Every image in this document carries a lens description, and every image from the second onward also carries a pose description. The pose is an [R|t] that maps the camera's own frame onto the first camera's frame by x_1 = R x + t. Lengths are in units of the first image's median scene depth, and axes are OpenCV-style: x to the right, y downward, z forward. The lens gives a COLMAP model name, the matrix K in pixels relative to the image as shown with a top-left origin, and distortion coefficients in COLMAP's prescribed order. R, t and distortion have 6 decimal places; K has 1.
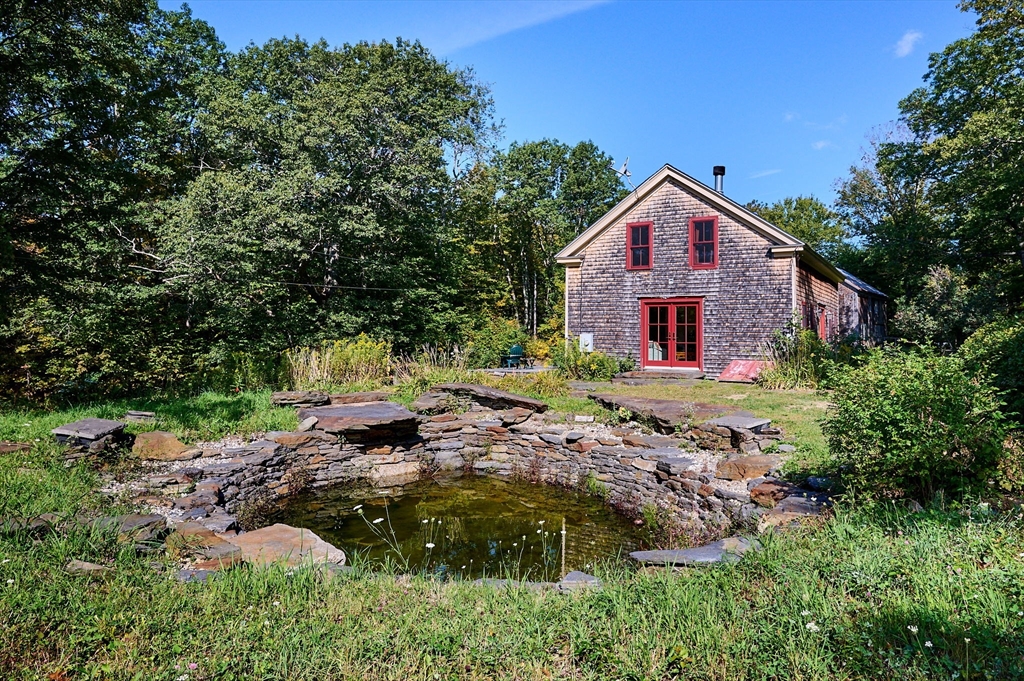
lens RADIAL K [[506.6, 0, 504.3], [0, 506.6, 337.0], [0, 0, 1]] dist [-0.001226, -0.000222]
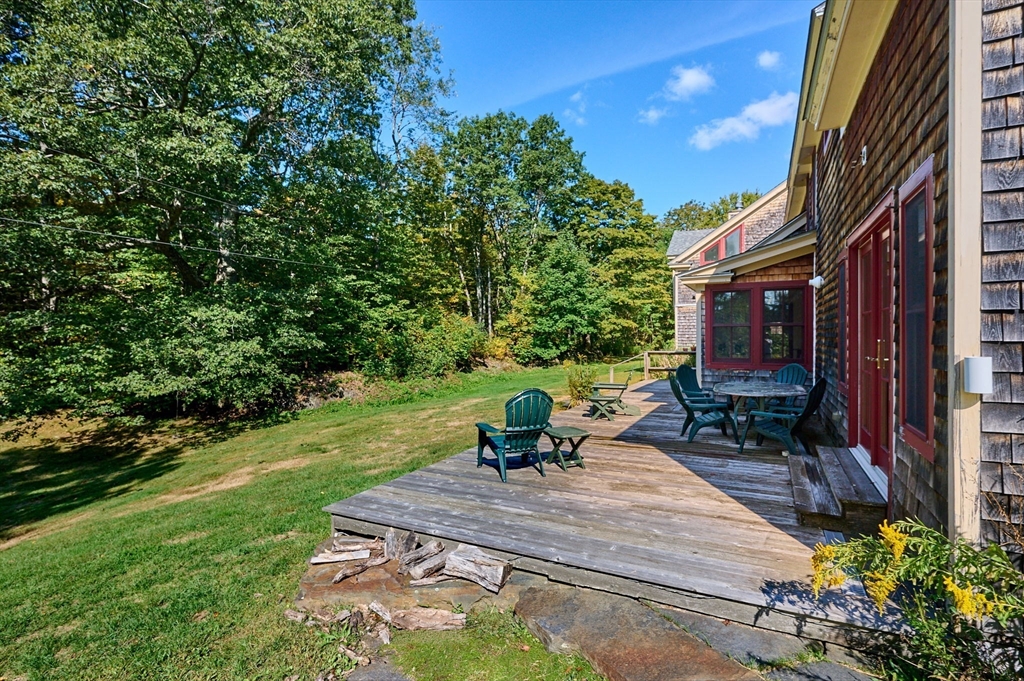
lens RADIAL K [[506.6, 0, 504.3], [0, 506.6, 337.0], [0, 0, 1]] dist [-0.001226, -0.000222]
pose [[0.995617, -0.023369, 0.090554, -0.001747], [0.022898, 0.999718, 0.006237, -0.001111], [-0.090674, -0.004136, 0.995872, 0.101968]]
